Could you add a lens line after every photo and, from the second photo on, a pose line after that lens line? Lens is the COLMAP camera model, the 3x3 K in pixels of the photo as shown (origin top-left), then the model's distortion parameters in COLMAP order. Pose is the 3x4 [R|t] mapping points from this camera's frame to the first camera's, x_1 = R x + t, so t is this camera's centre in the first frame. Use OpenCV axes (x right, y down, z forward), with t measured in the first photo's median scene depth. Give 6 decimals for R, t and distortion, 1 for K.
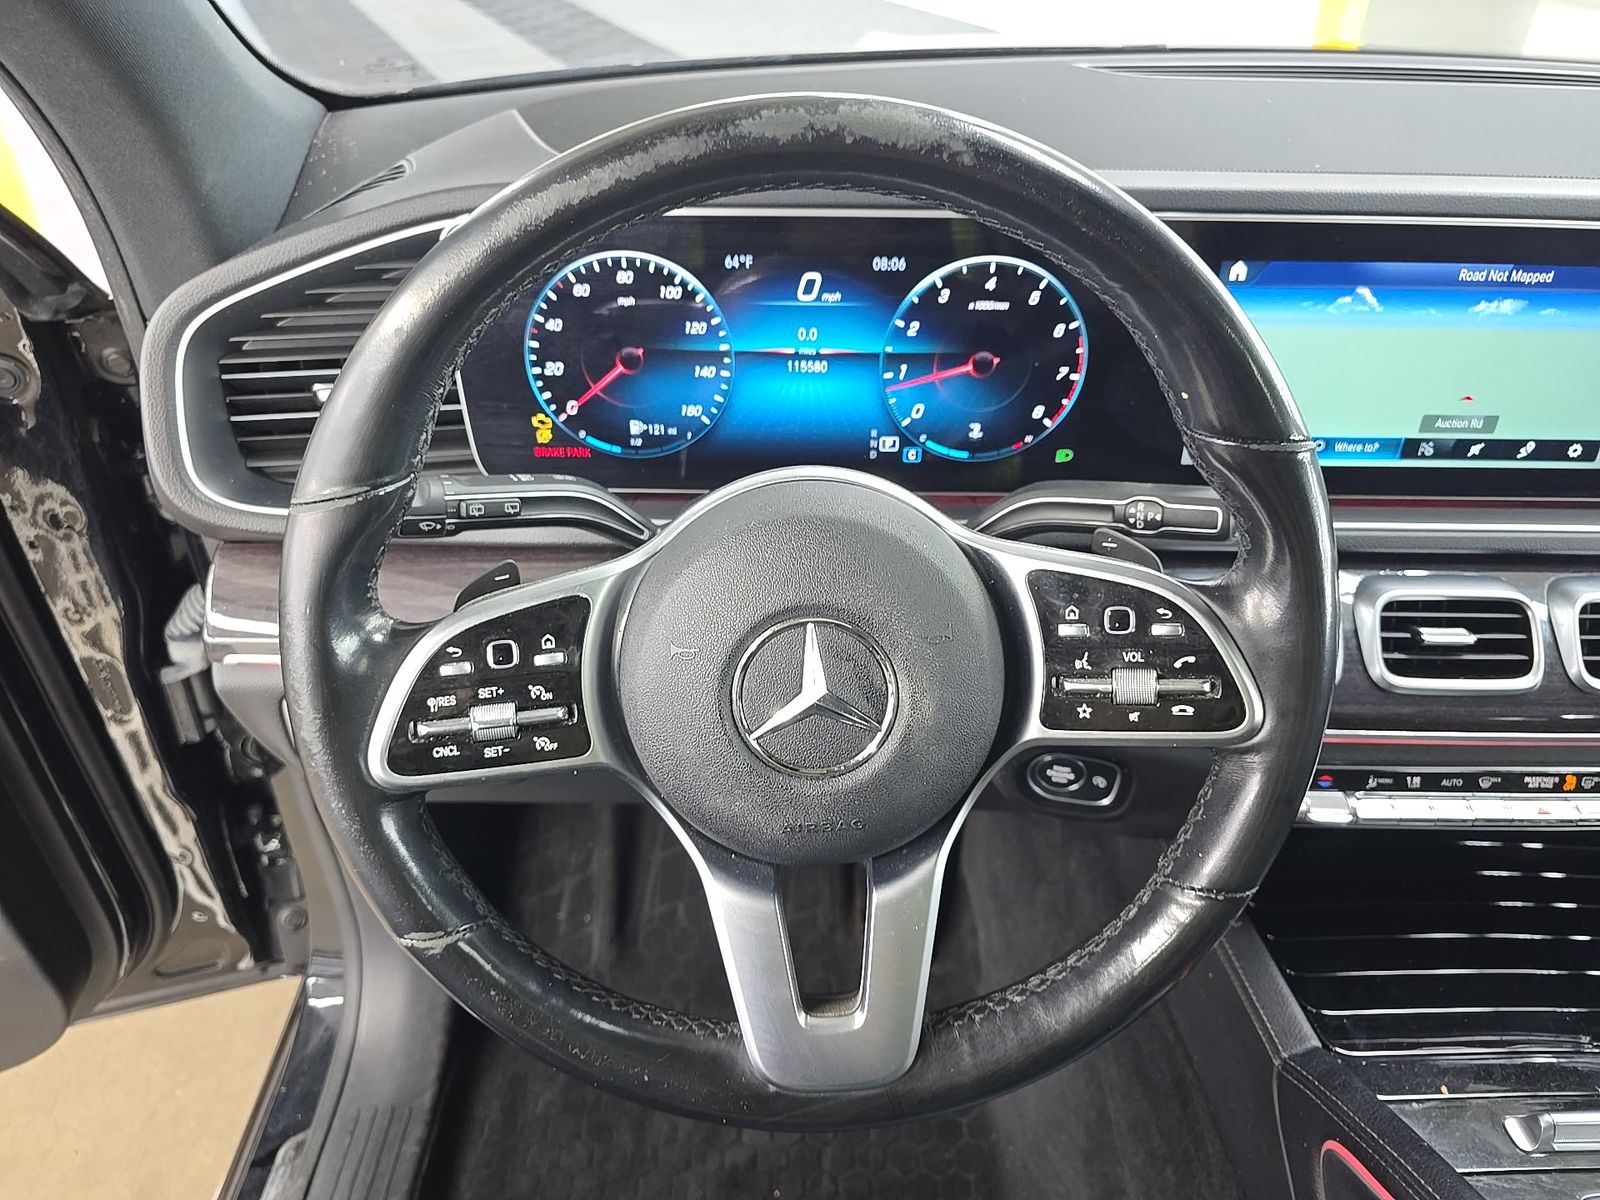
lens RADIAL K [[1072.2, 0, 796.5], [0, 1072.2, 613.0], [0, 0, 1]] dist [0.037130, -0.047208]
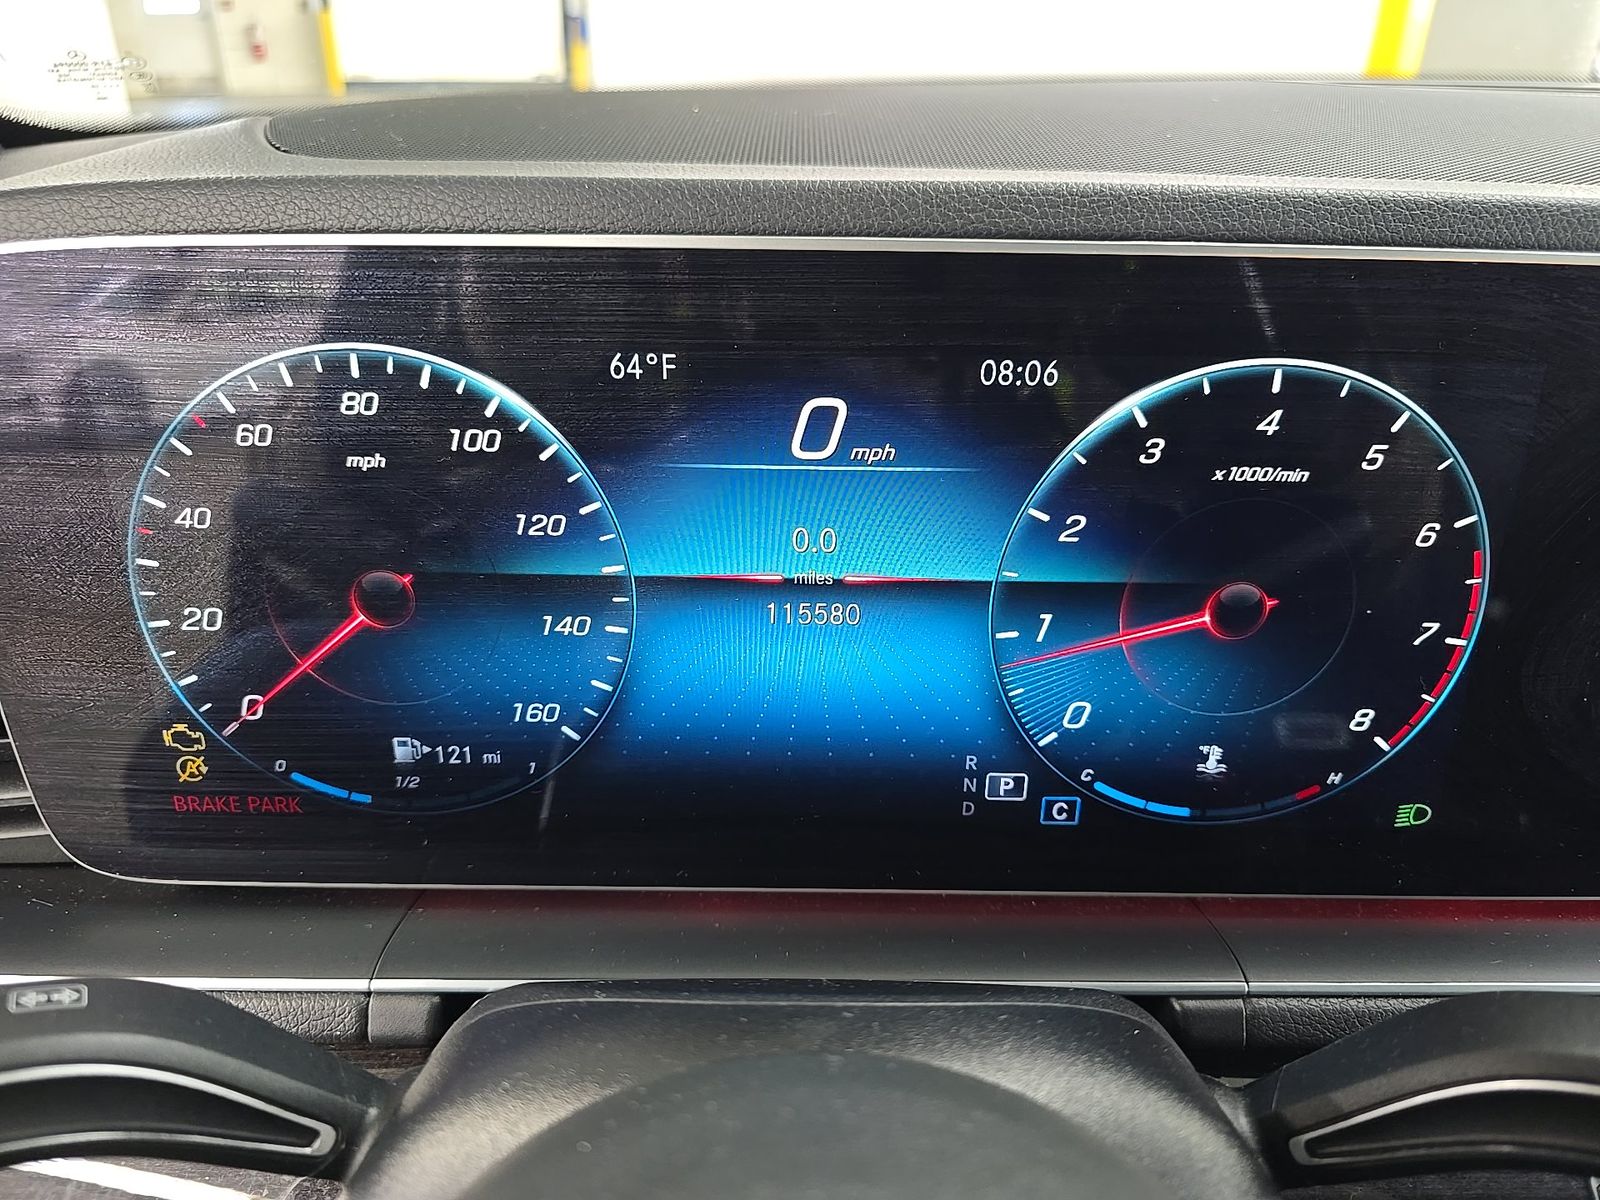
lens RADIAL K [[1072.2, 0, 805.7], [0, 1072.2, 597.3], [0, 0, 1]] dist [0.037130, -0.047208]
pose [[0.999963, 0.002244, 0.008318, 0.003518], [-0.000890, 0.987223, -0.159345, -0.169212], [-0.008569, 0.159332, 0.987188, 0.587577]]
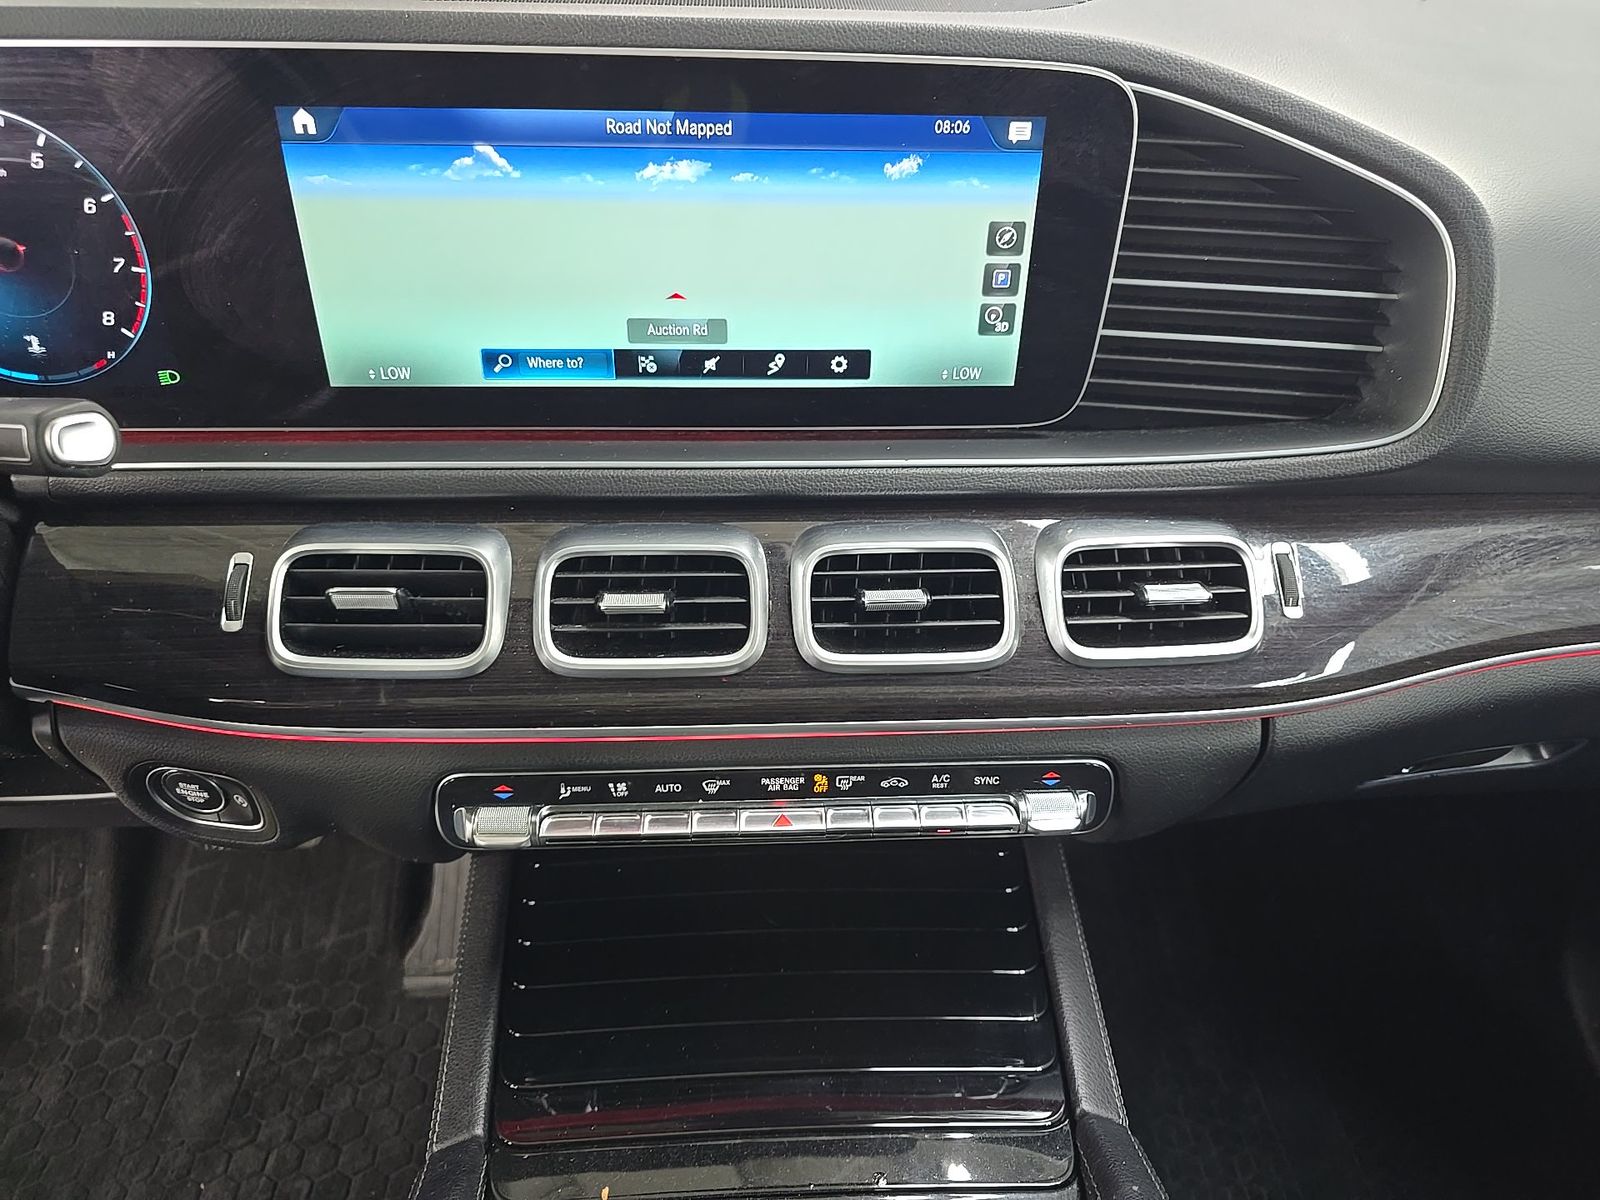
lens RADIAL K [[1072.2, 0, 800.6], [0, 1072.2, 609.2], [0, 0, 1]] dist [0.037130, -0.047208]
pose [[0.998473, -0.024513, 0.049511, 0.677888], [0.023522, 0.999513, 0.020499, 0.013287], [-0.049989, -0.019303, 0.998563, 0.220382]]
